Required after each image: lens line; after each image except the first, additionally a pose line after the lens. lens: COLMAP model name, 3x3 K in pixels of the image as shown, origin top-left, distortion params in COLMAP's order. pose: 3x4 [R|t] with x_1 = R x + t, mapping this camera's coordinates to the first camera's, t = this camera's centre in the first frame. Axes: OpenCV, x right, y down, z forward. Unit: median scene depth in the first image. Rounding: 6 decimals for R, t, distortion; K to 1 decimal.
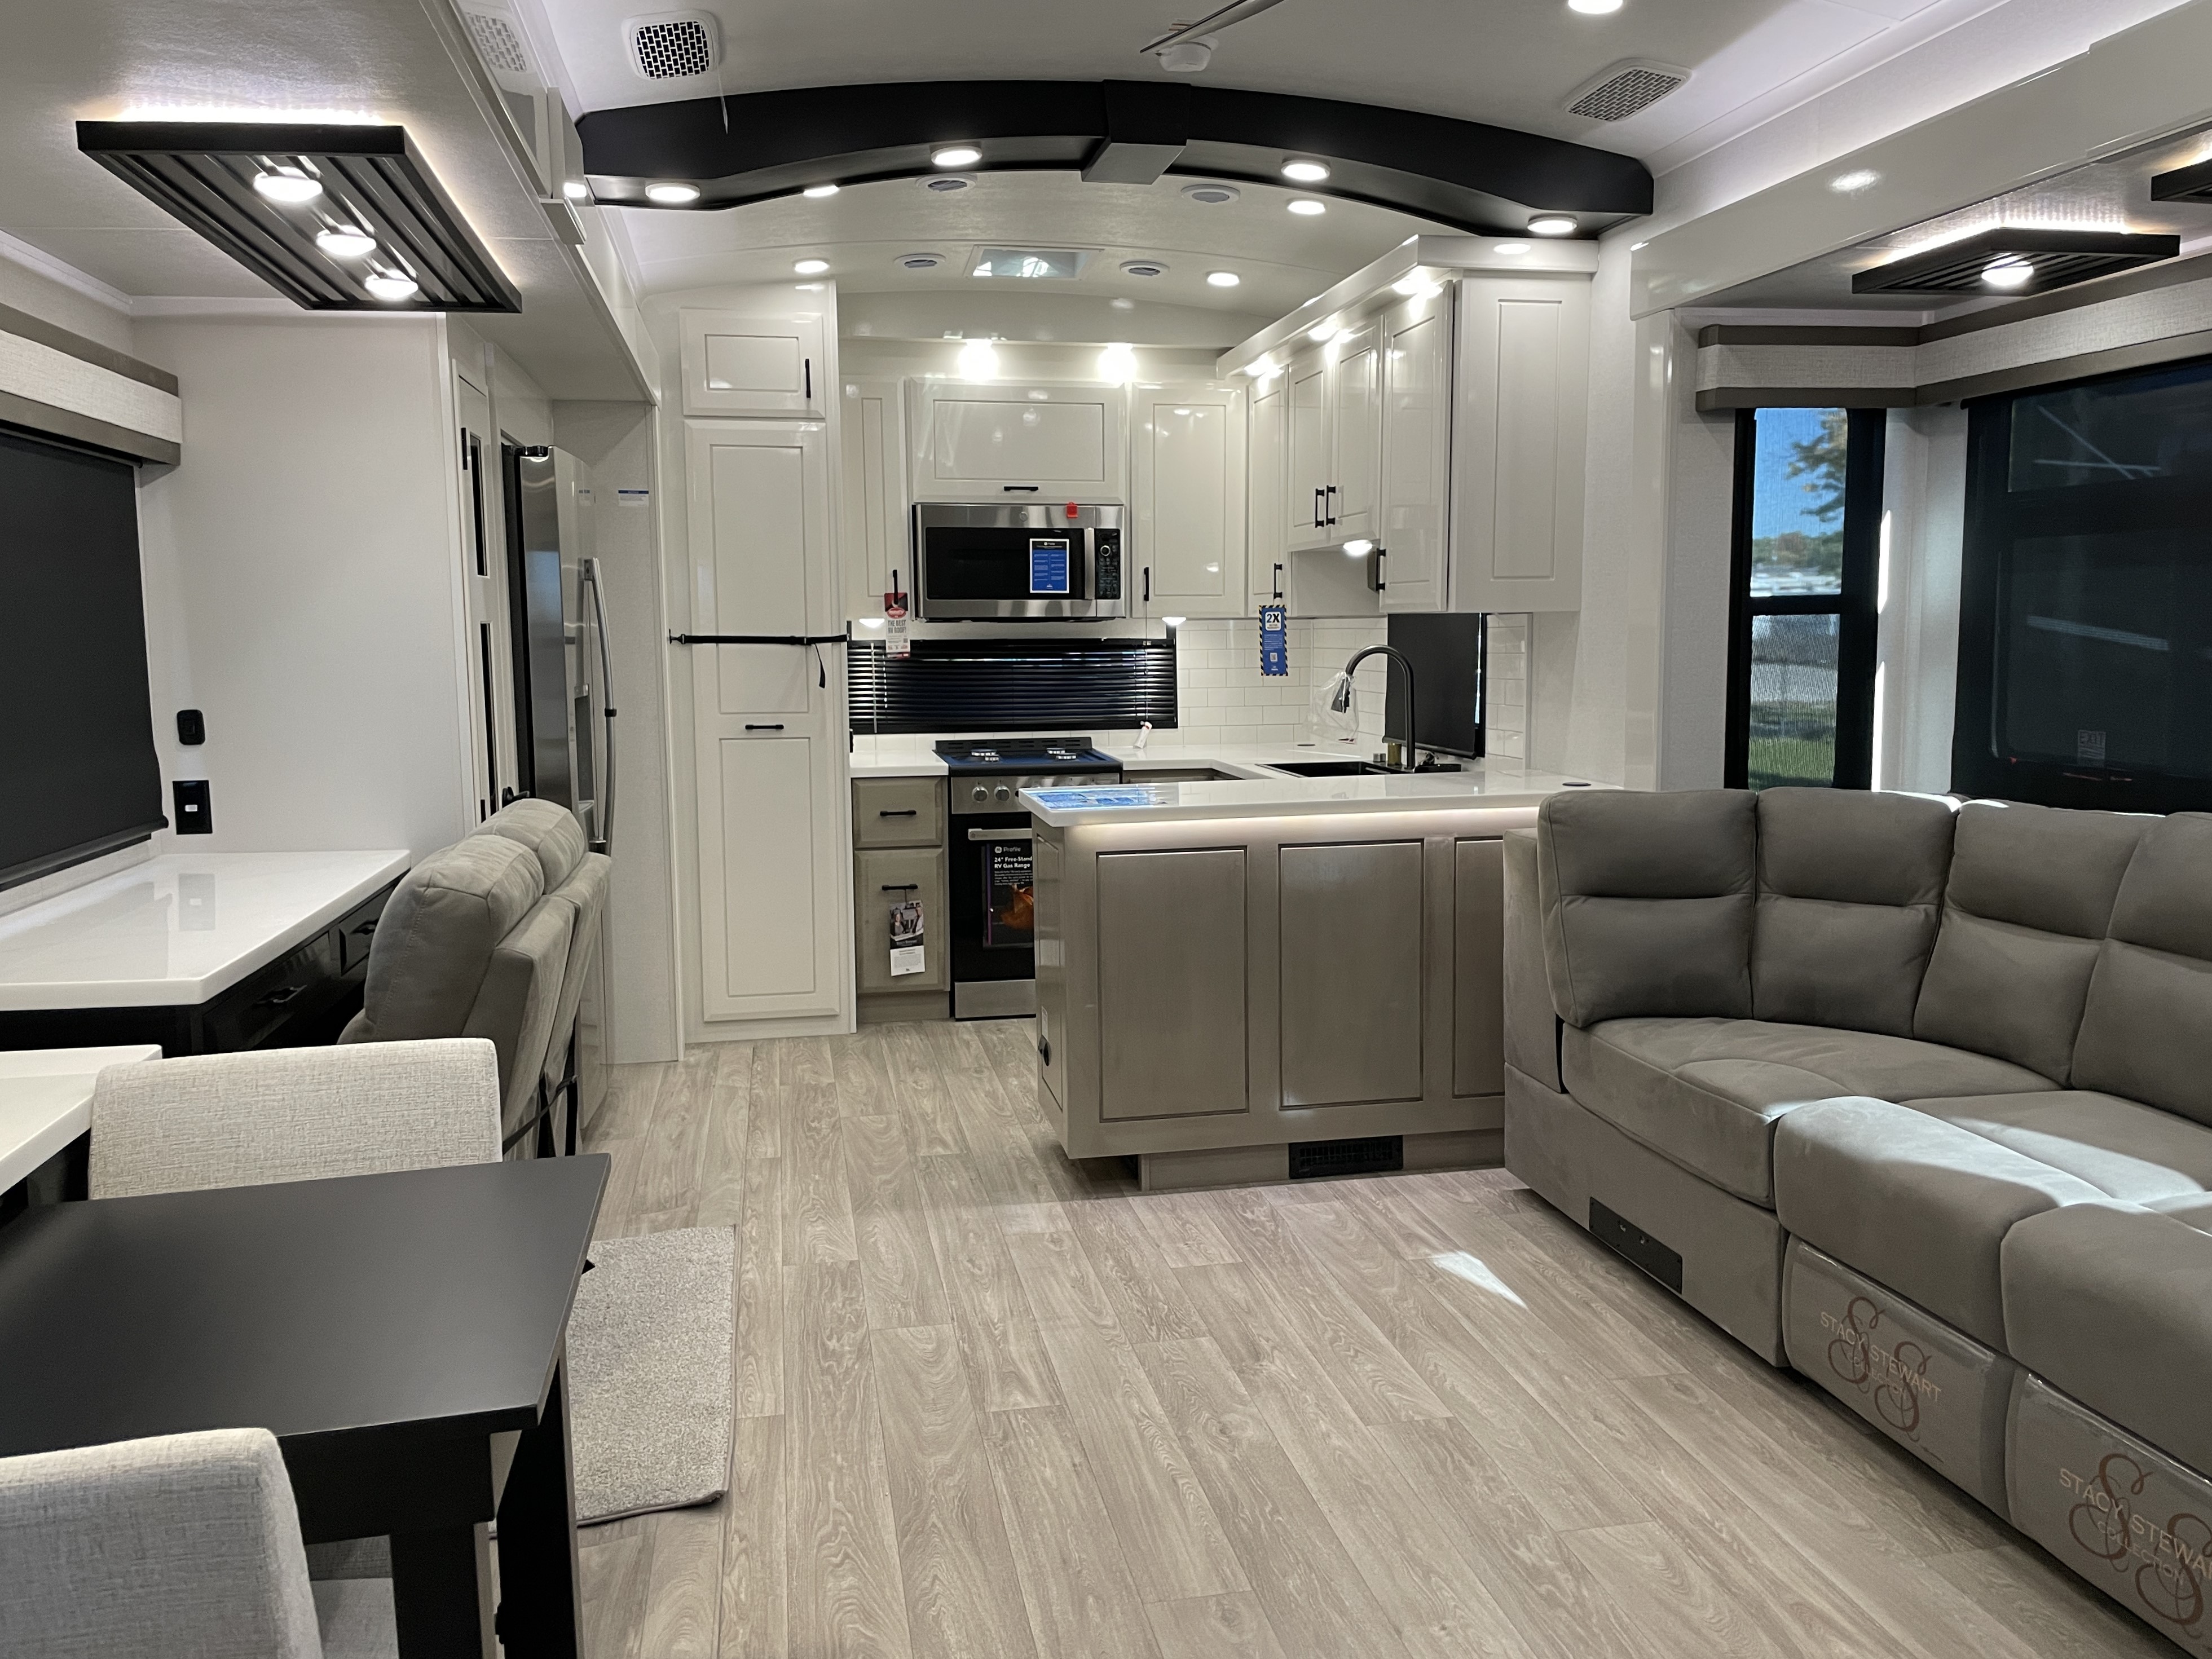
lens RADIAL K [[1796.8, 0, 1144.1], [0, 1796.8, 823.8], [0, 0, 1]] dist [0.091219, -0.001510]
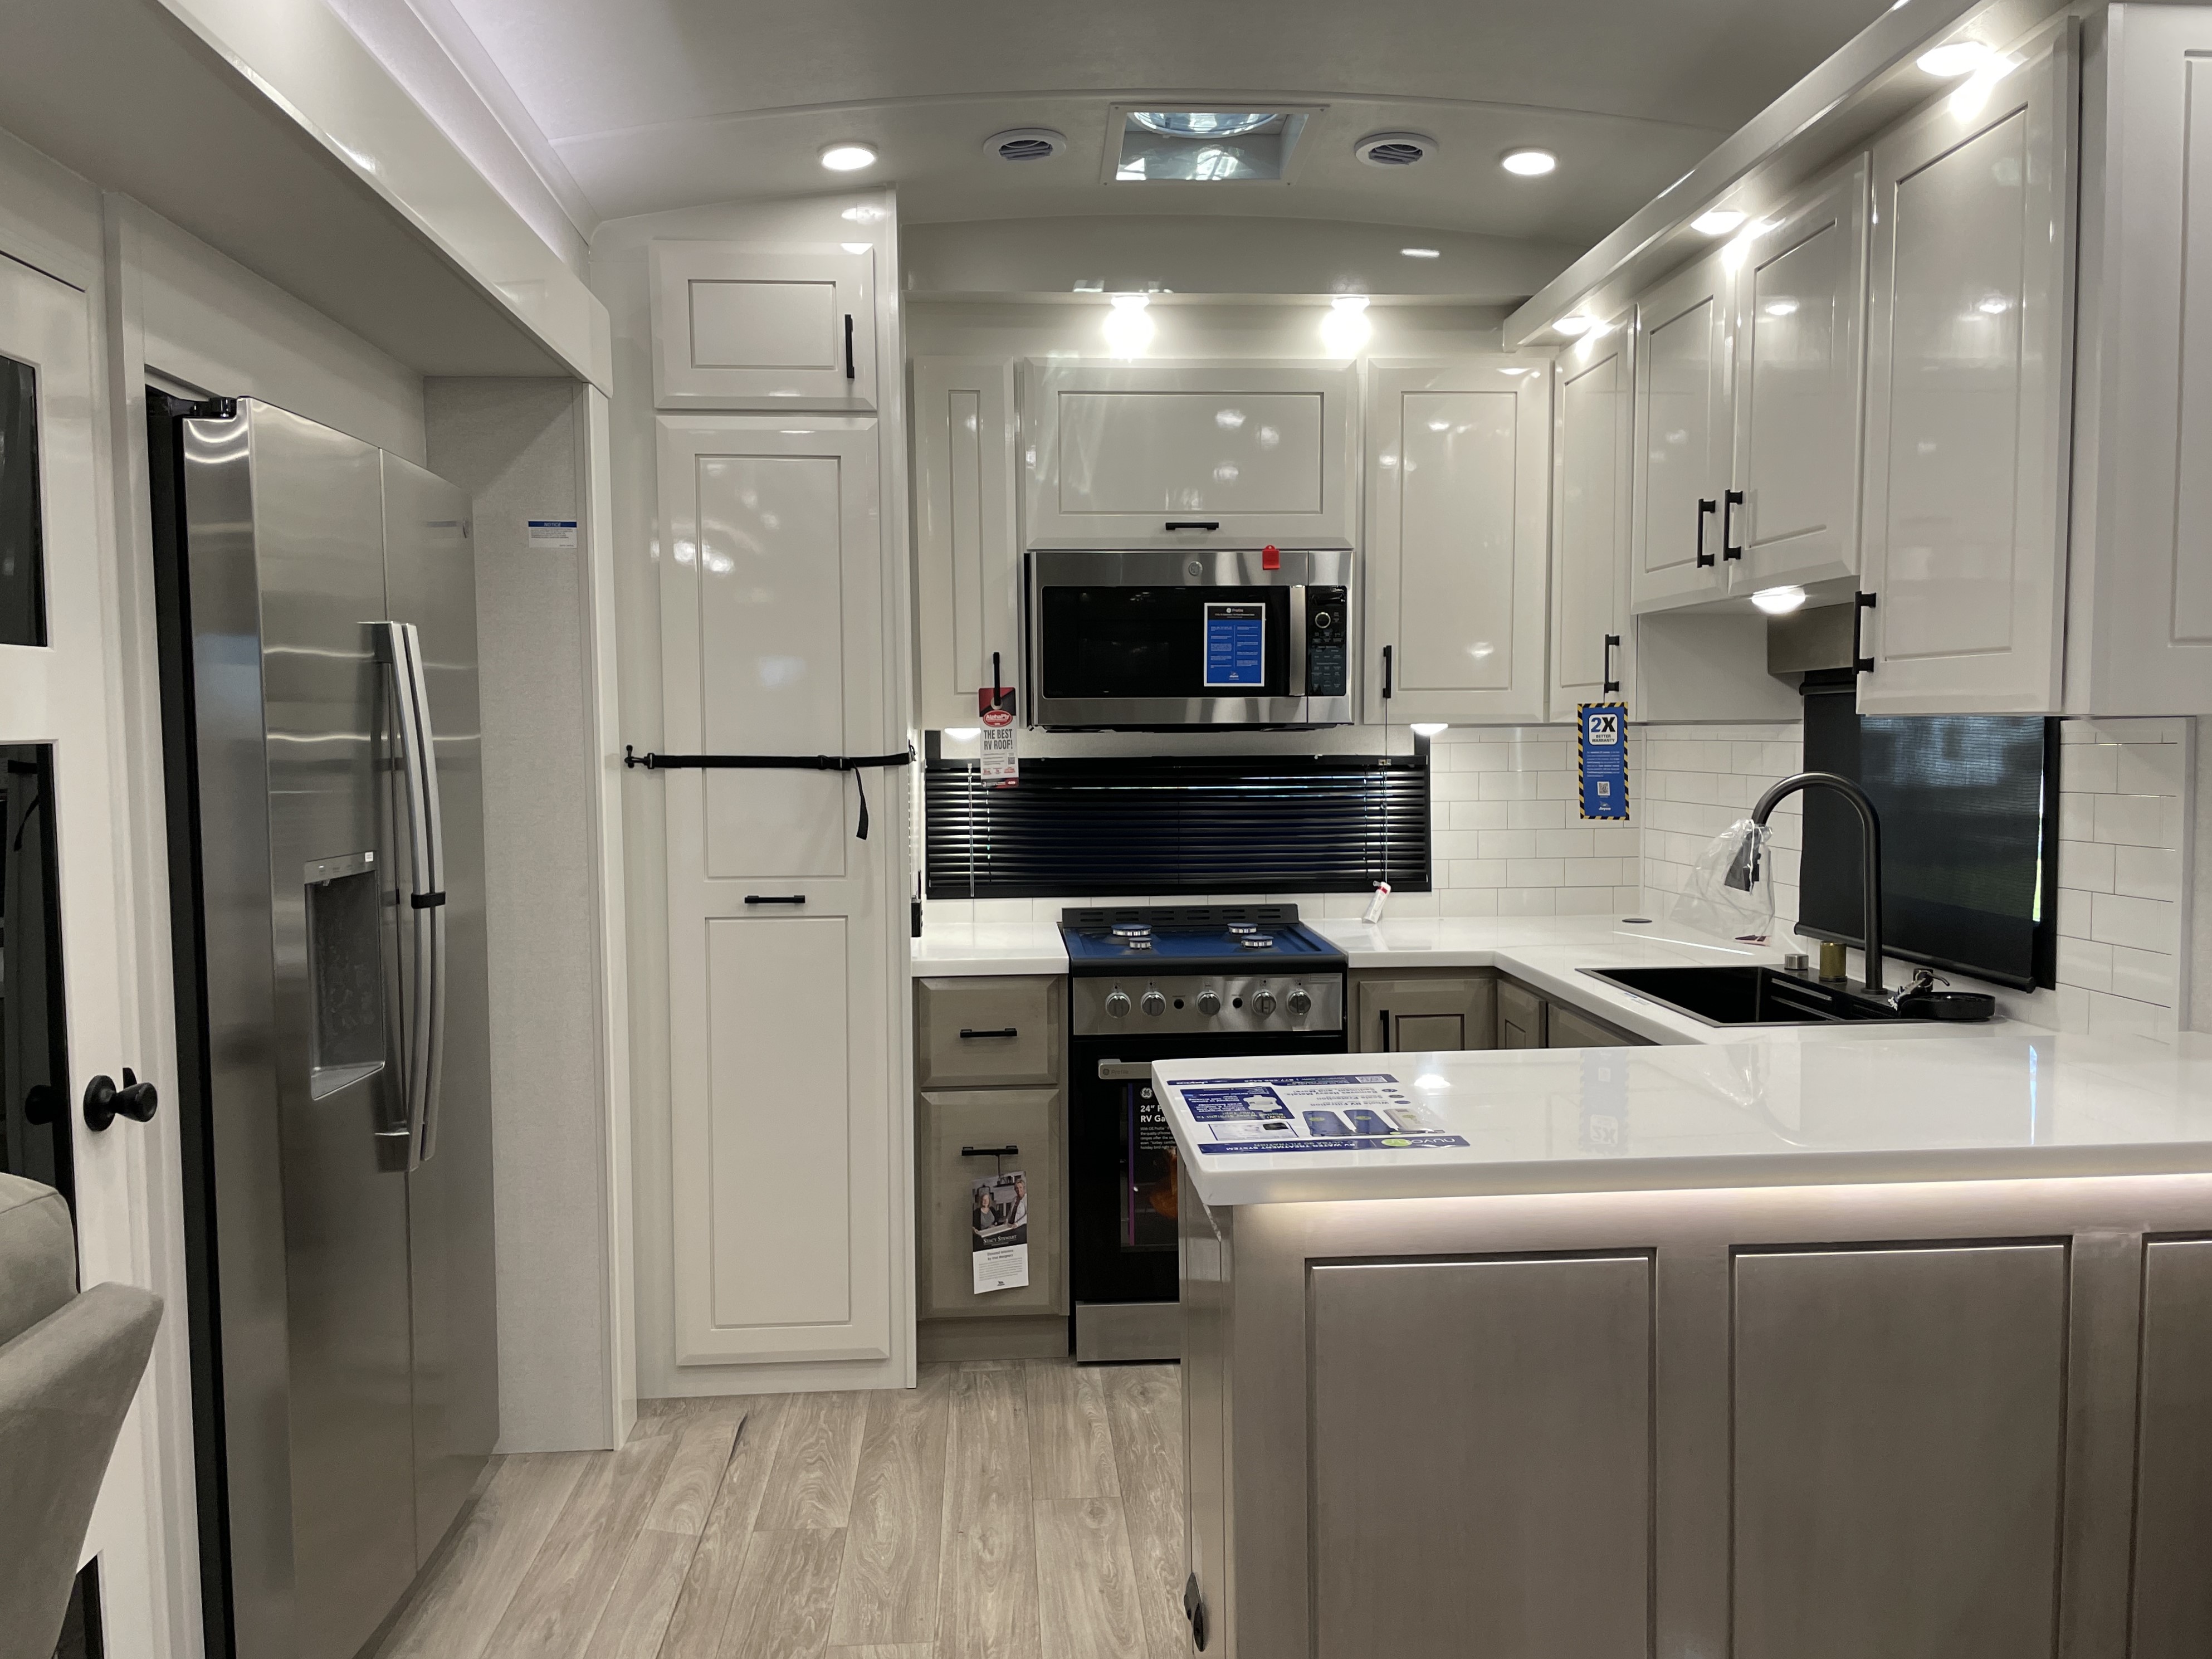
lens RADIAL K [[1658.1, 0, 1106.0], [0, 1658.1, 829.5], [0, 0, 1]] dist [0.064585, -0.003505]
pose [[0.989505, 0.007914, -0.144279, -0.012367], [-0.014809, 0.998796, -0.046775, -0.050487], [0.143735, 0.048421, 0.988431, 0.424289]]
